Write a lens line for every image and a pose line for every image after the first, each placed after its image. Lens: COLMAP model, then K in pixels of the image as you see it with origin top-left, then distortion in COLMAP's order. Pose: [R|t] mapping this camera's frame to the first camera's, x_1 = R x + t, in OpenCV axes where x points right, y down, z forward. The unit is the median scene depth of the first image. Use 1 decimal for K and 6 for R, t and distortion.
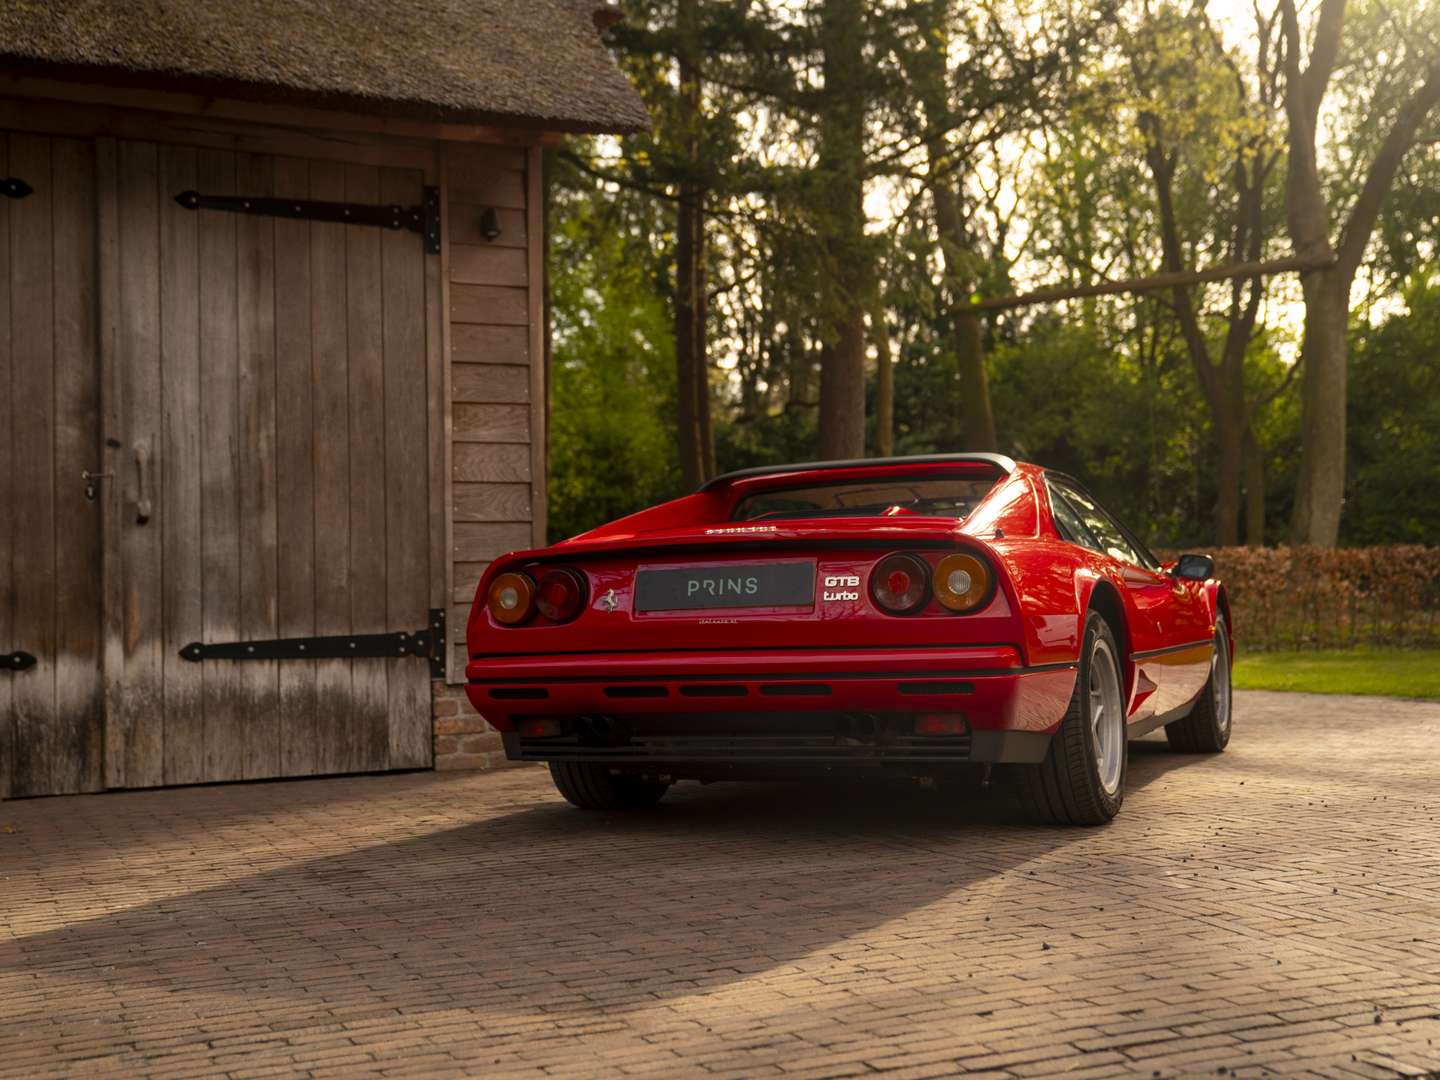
lens RADIAL K [[1730.7, 0, 708.4], [0, 1730.7, 535.6], [0, 0, 1]] dist [0.055097, 0.000000]
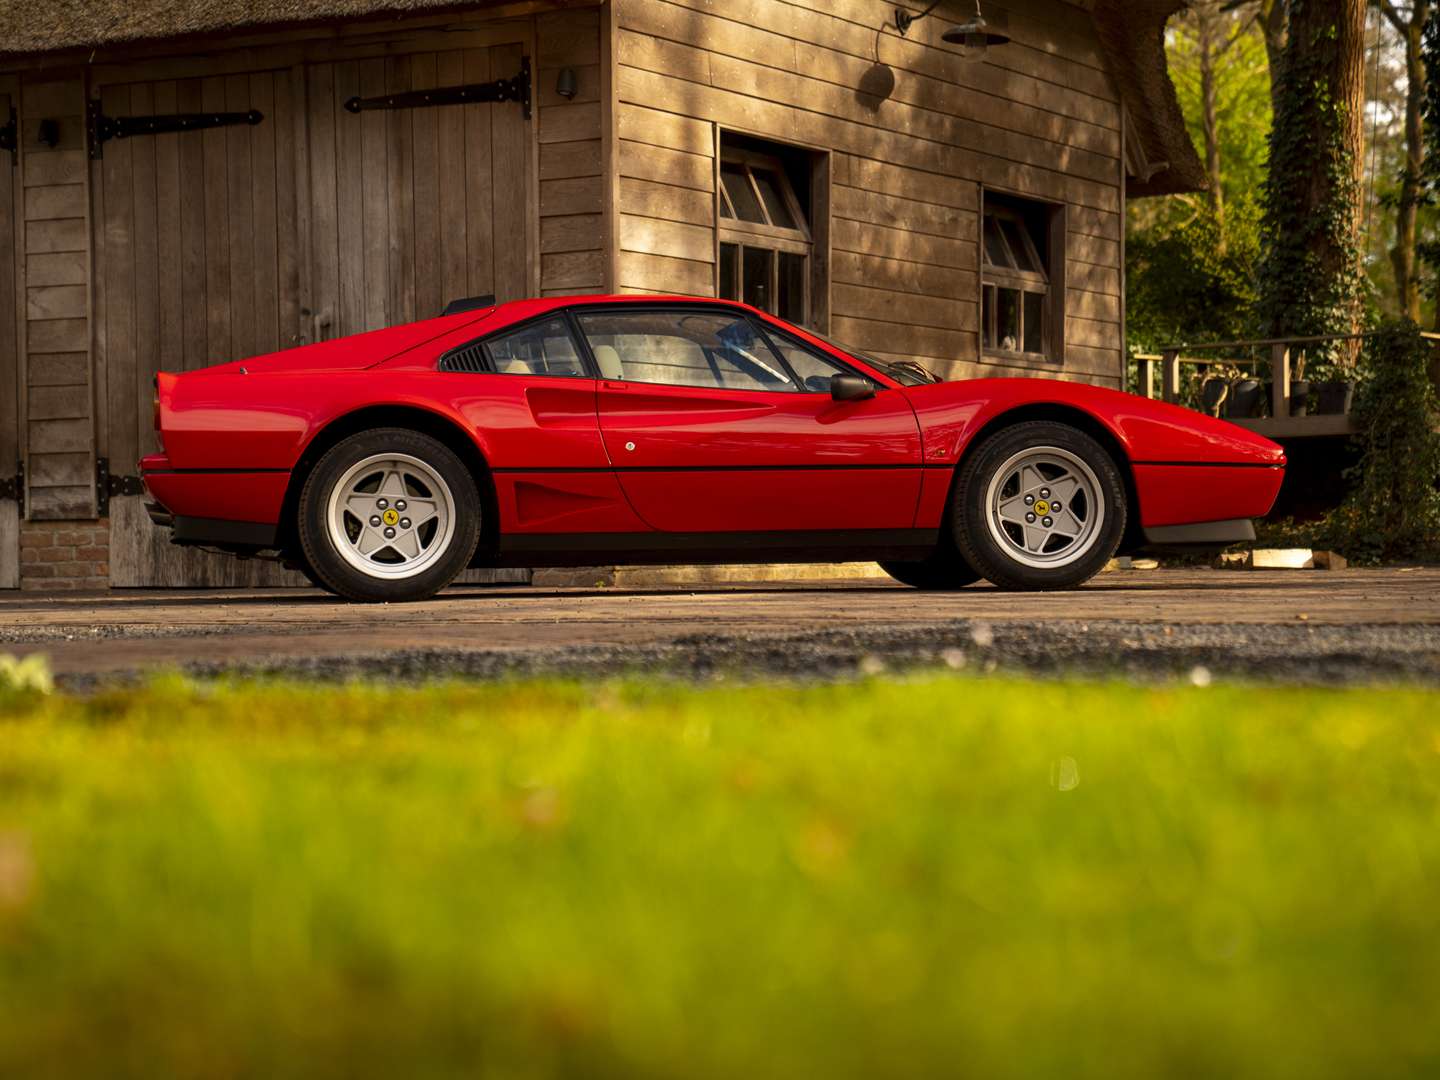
lens RADIAL K [[3008.3, 0, 708.1], [0, 3008.3, 537.3], [0, 0, 1]] dist [0.312342, 0.000000]
pose [[0.561782, 0.012148, -0.827196, 1.569788], [0.035577, 0.998612, 0.038827, 0.033726], [0.826520, -0.051241, 0.560570, 0.001974]]
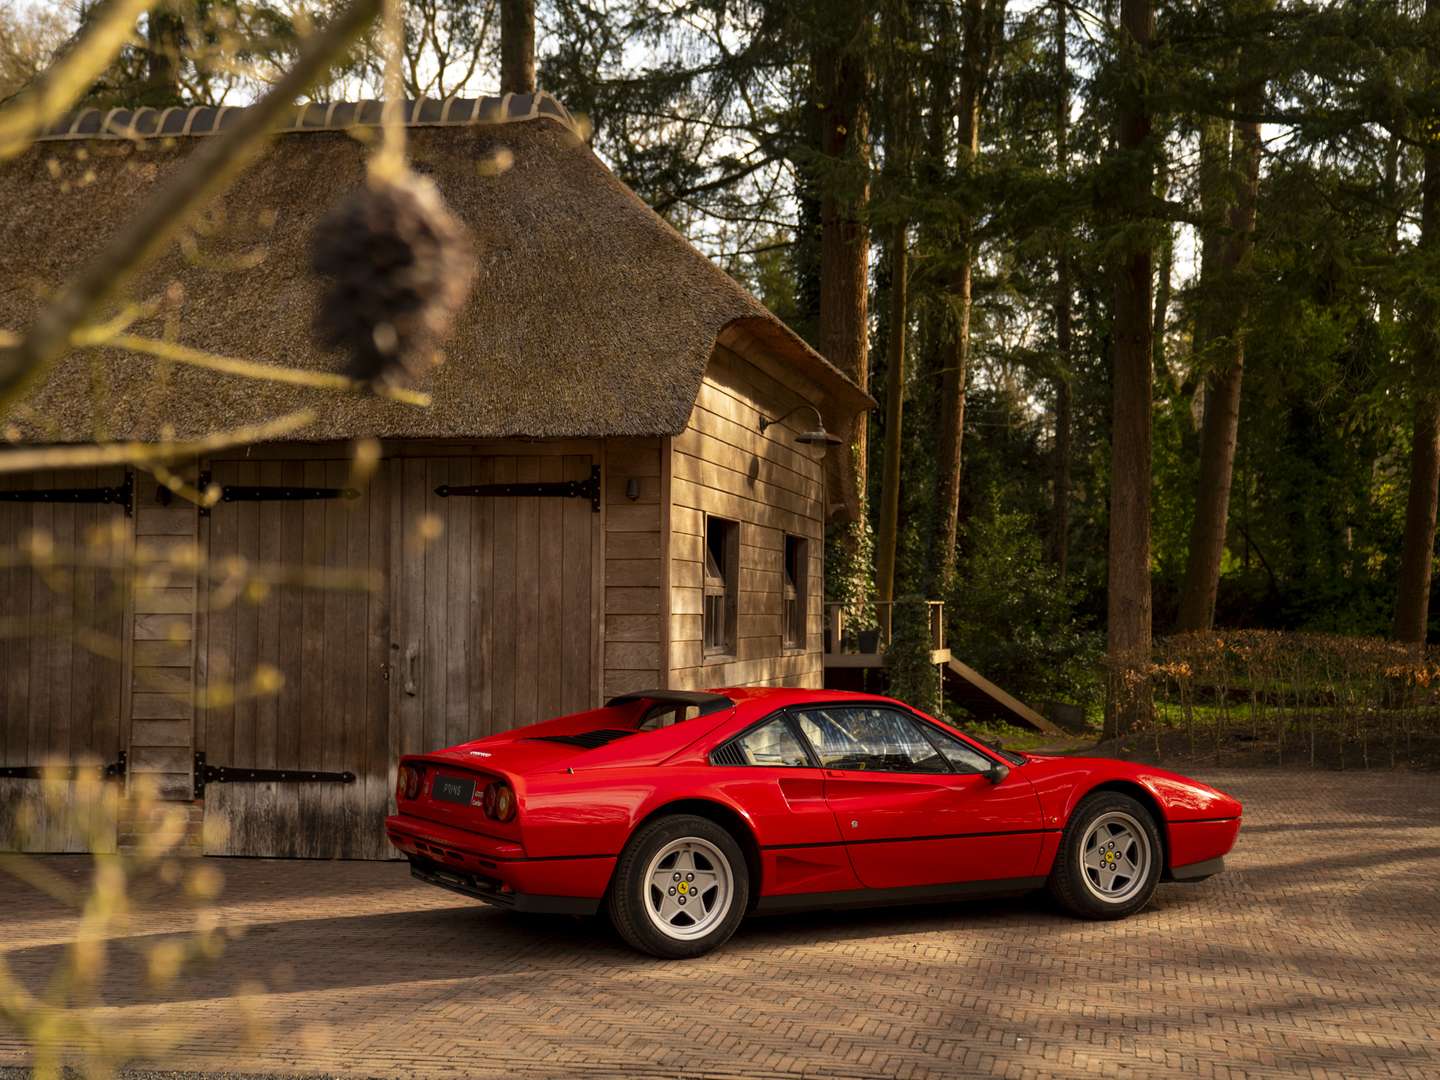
lens RADIAL K [[1919.1, 0, 725.2], [0, 1919.1, 517.6], [0, 0, 1]] dist [0.073827, 0.000000]
pose [[0.795070, -0.005449, -0.606493, 0.952727], [0.004986, 0.999985, -0.002448, -0.160519], [0.606497, -0.001078, 0.795085, -0.232650]]
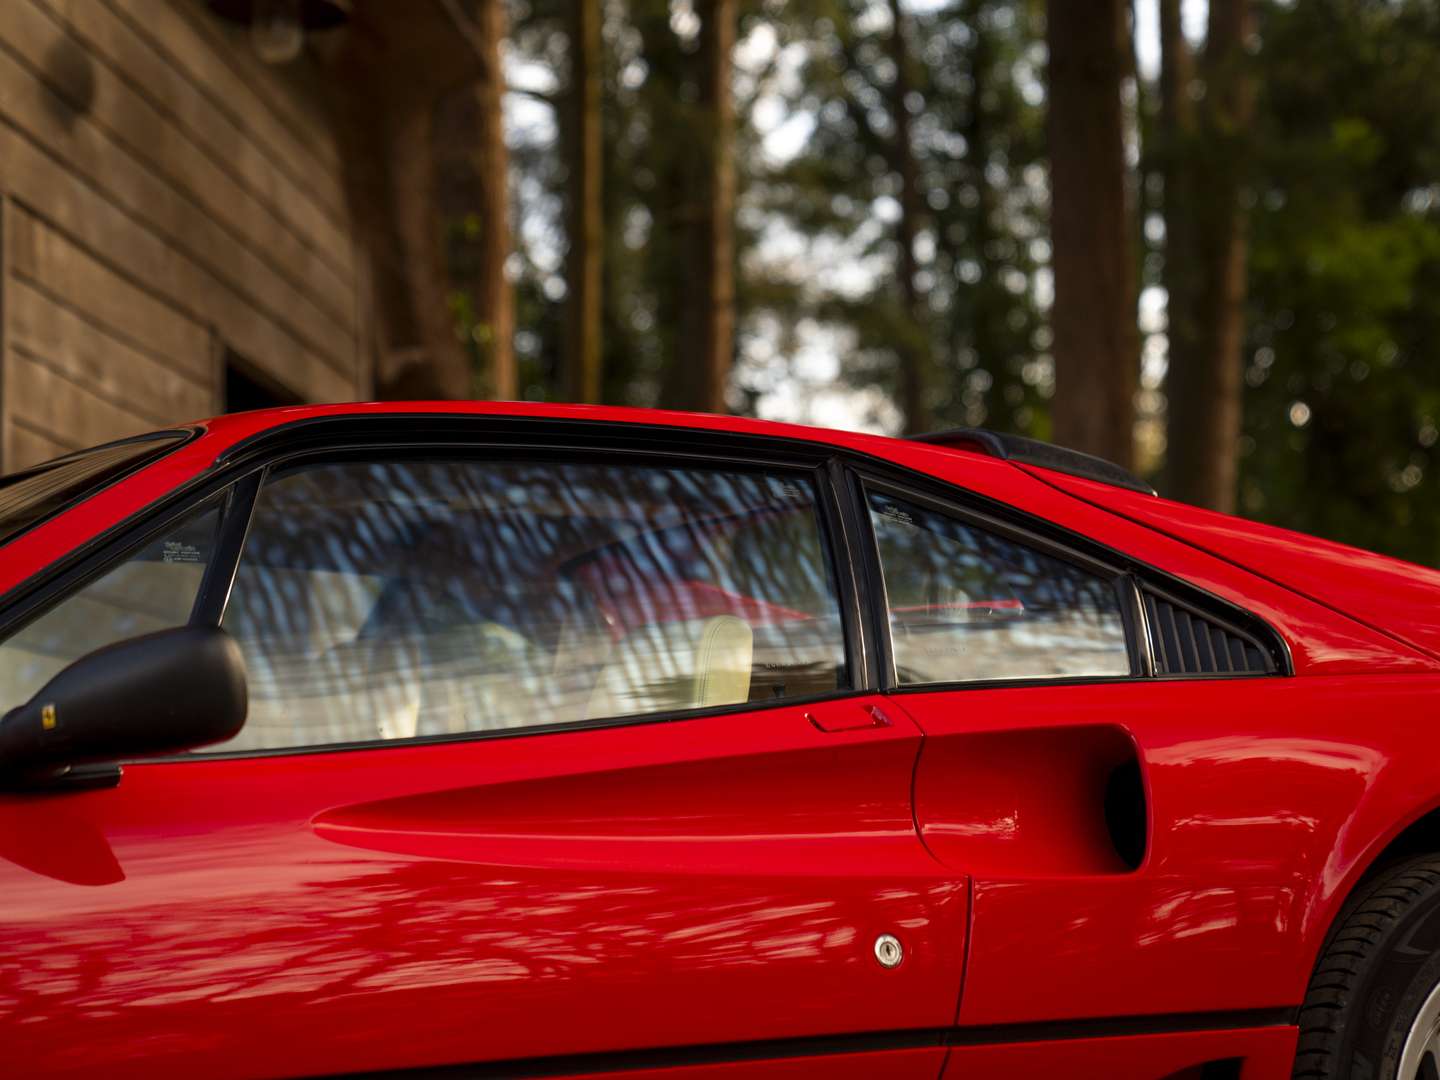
lens RADIAL K [[3067.3, 0, 723.5], [0, 3067.3, 540.4], [0, 0, 1]] dist [0.222805, 0.000000]
pose [[0.859106, -0.063601, -0.507831, 0.472177], [0.038740, 0.997483, -0.059387, 0.018706], [0.510329, 0.031347, 0.859407, 0.600557]]
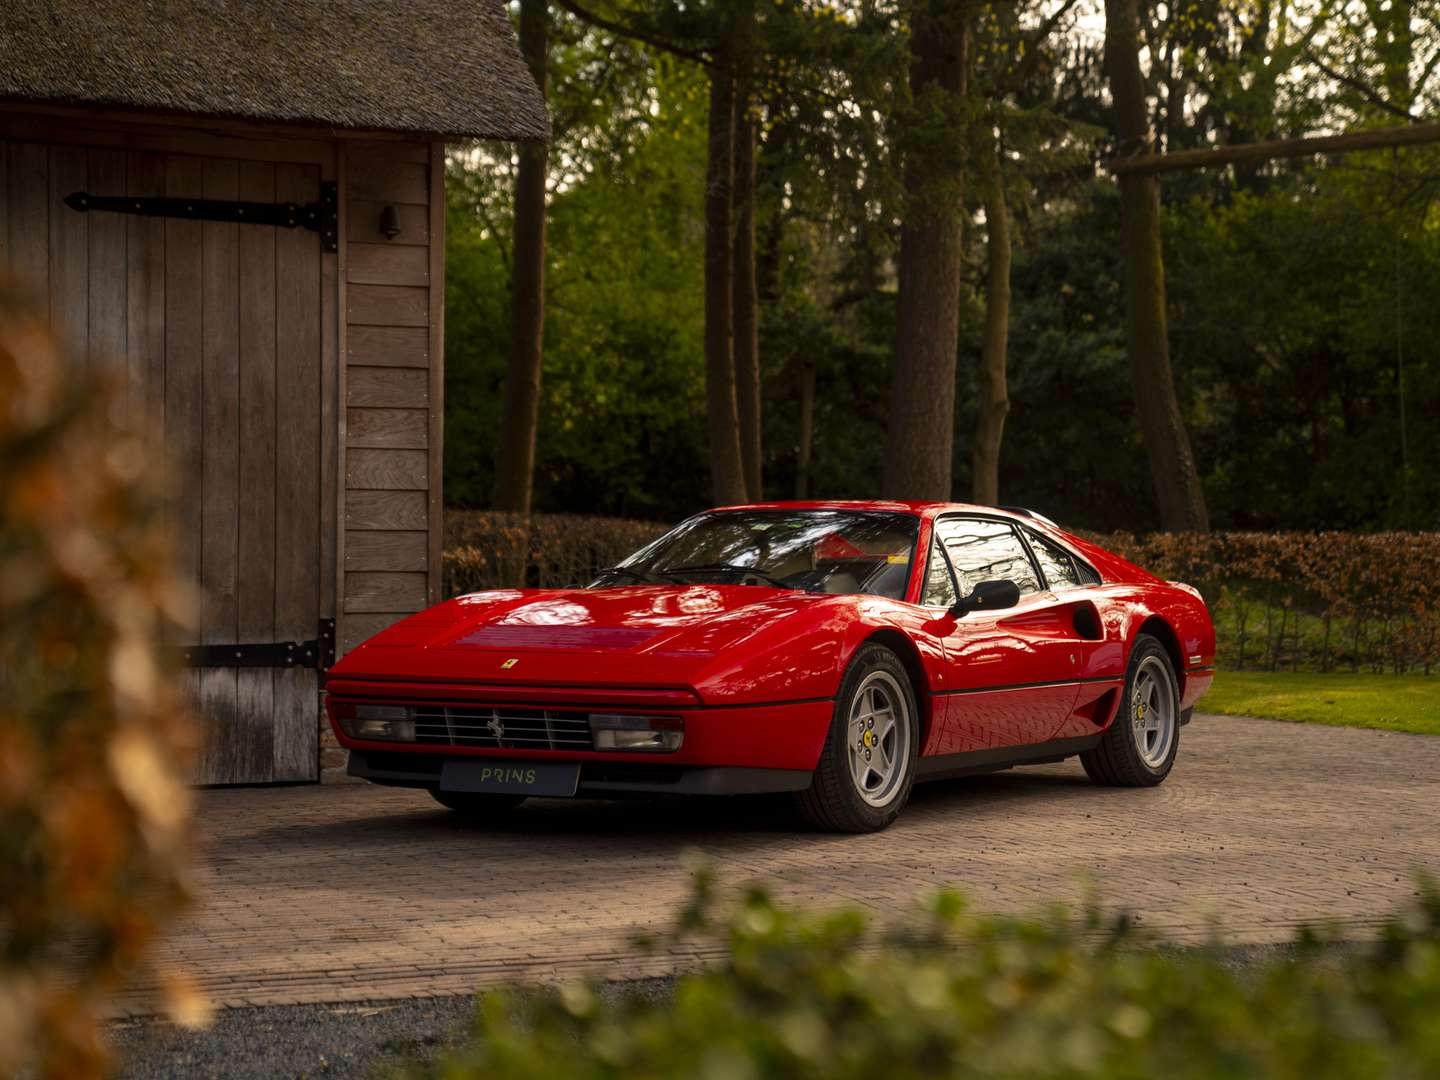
lens RADIAL K [[2783.9, 0, 717.3], [0, 2783.9, 533.7], [0, 0, 1]] dist [0.302309, 0.000000]
pose [[0.998603, 0.025929, -0.046041, 0.139641], [-0.024460, 0.999183, 0.032180, -0.064252], [0.046838, -0.031009, 0.998421, -0.585199]]
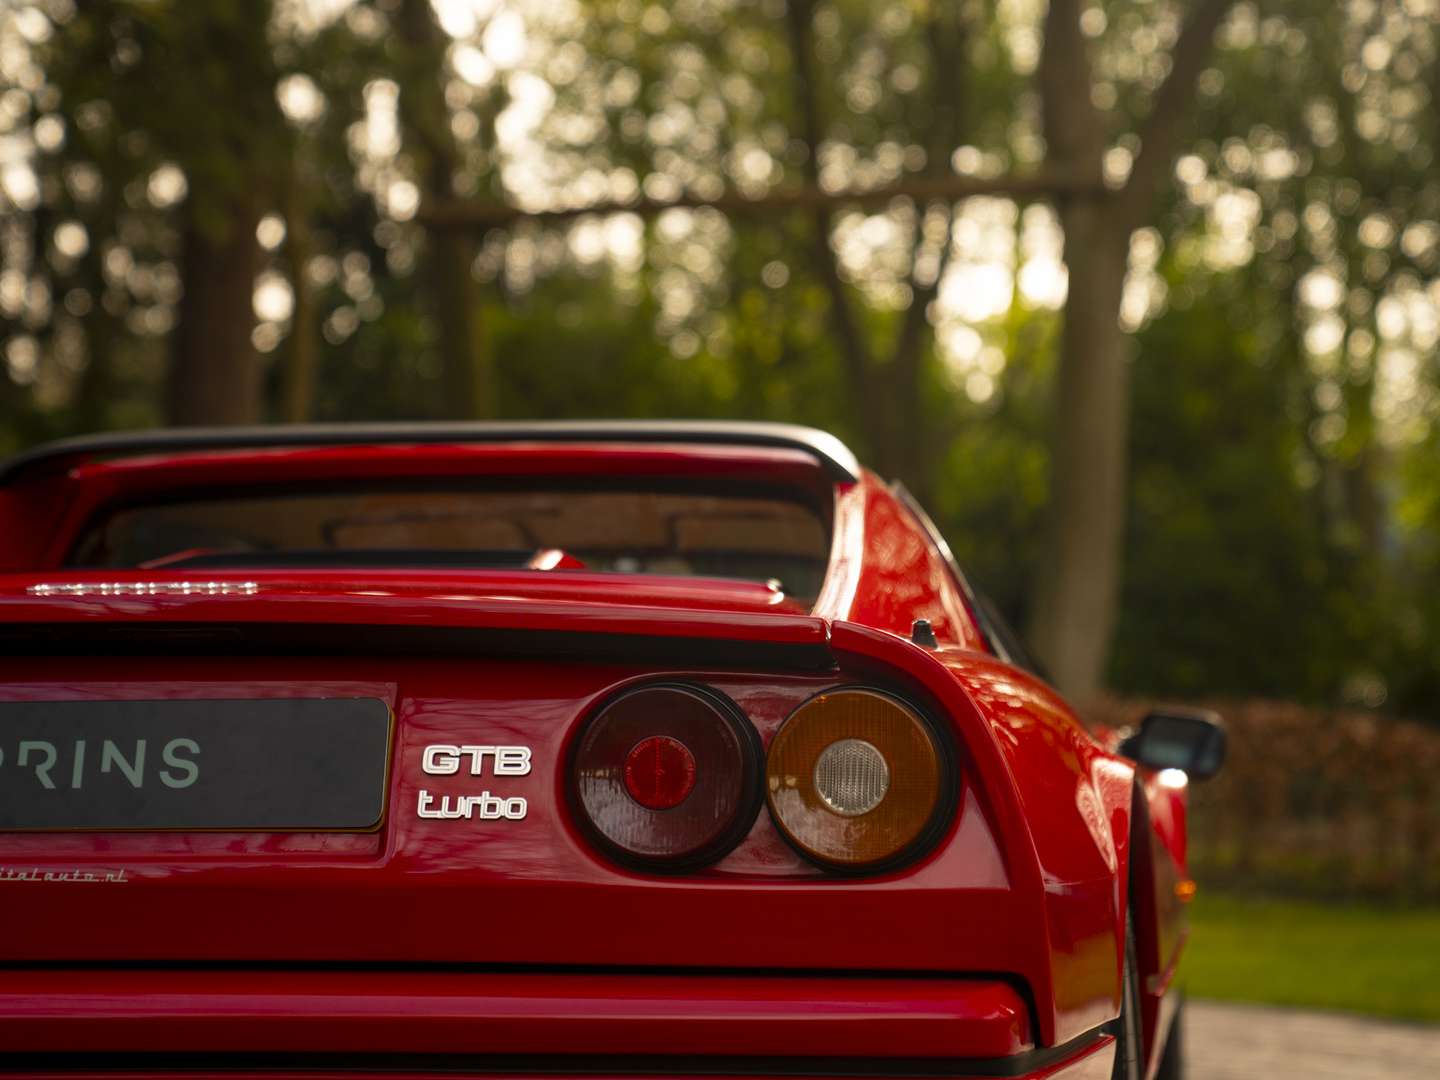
lens RADIAL K [[3020.3, 0, 720.8], [0, 3020.3, 543.3], [0, 0, 1]] dist [0.364752, 0.000000]
pose [[0.965767, 0.053941, 0.253742, -0.016739], [-0.045701, 0.998222, -0.038263, 0.003811], [-0.255354, 0.025357, 0.966515, 0.298087]]
